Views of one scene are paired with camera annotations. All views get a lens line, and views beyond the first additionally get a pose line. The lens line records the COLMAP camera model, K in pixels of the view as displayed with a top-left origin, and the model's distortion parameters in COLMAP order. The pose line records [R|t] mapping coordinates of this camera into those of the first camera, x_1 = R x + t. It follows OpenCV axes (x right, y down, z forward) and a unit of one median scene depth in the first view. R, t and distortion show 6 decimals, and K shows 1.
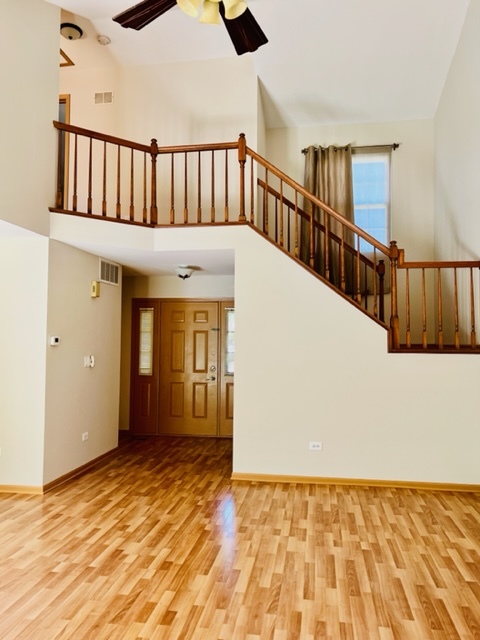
lens RADIAL K [[482.2, 0, 236.7], [0, 482.2, 320.5], [0, 0, 1]] dist [0.045899, -0.050775]
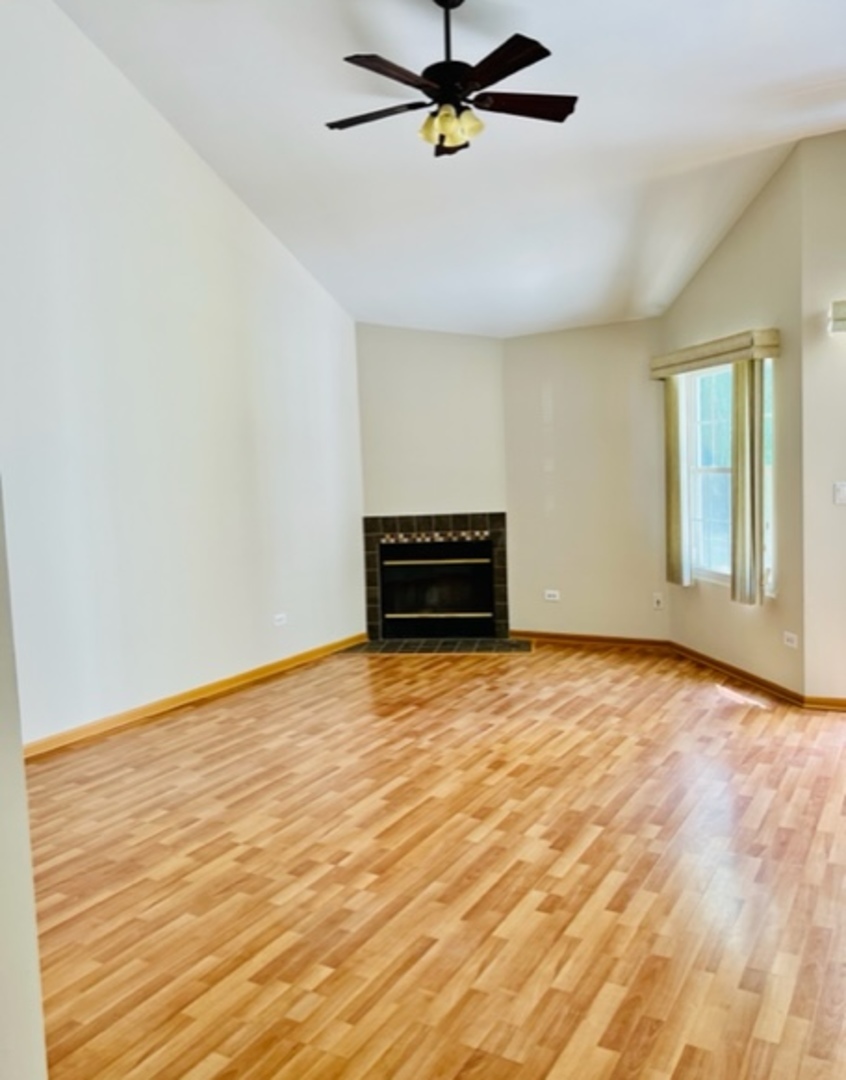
lens RADIAL K [[889.4, 0, 401.7], [0, 889.4, 545.8], [0, 0, 1]] dist [0.113639, -0.194636]
pose [[-0.931194, 0.003024, 0.364512, -0.390533], [0.021860, 0.998629, 0.047558, 0.073986], [-0.363868, 0.052254, -0.929984, 1.729983]]
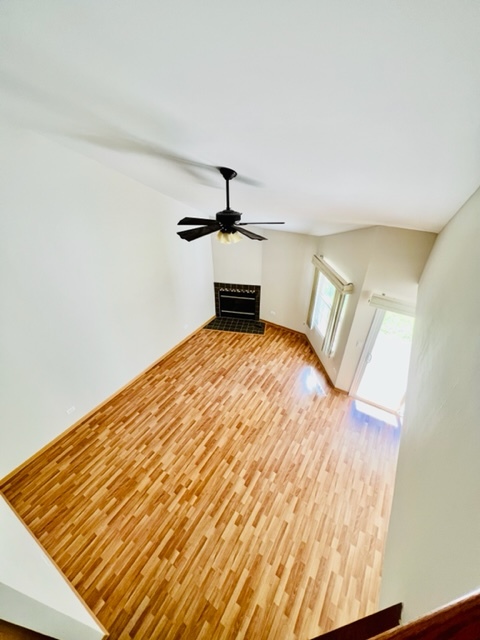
lens RADIAL K [[258.3, 0, 243.0], [0, 258.3, 319.7], [0, 0, 1]] dist [-0.002343, 0.000323]
pose [[-0.925104, -0.213164, 0.314236, -0.367846], [-0.015777, 0.848422, 0.529085, -0.602497], [-0.379386, 0.484501, -0.788242, 1.330064]]
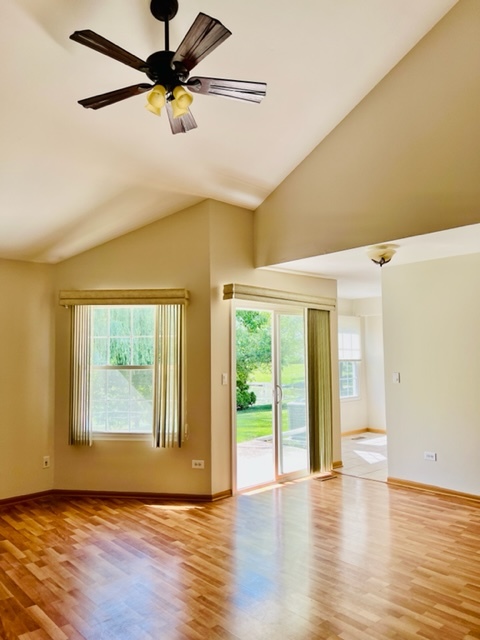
lens RADIAL K [[482.2, 0, 236.7], [0, 482.2, 320.5], [0, 0, 1]] dist [0.045899, -0.050775]
pose [[-0.626012, -0.051968, -0.778080, 0.514879], [0.039982, 0.994326, -0.098579, 0.044651], [0.778787, -0.092821, -0.620382, 1.172807]]
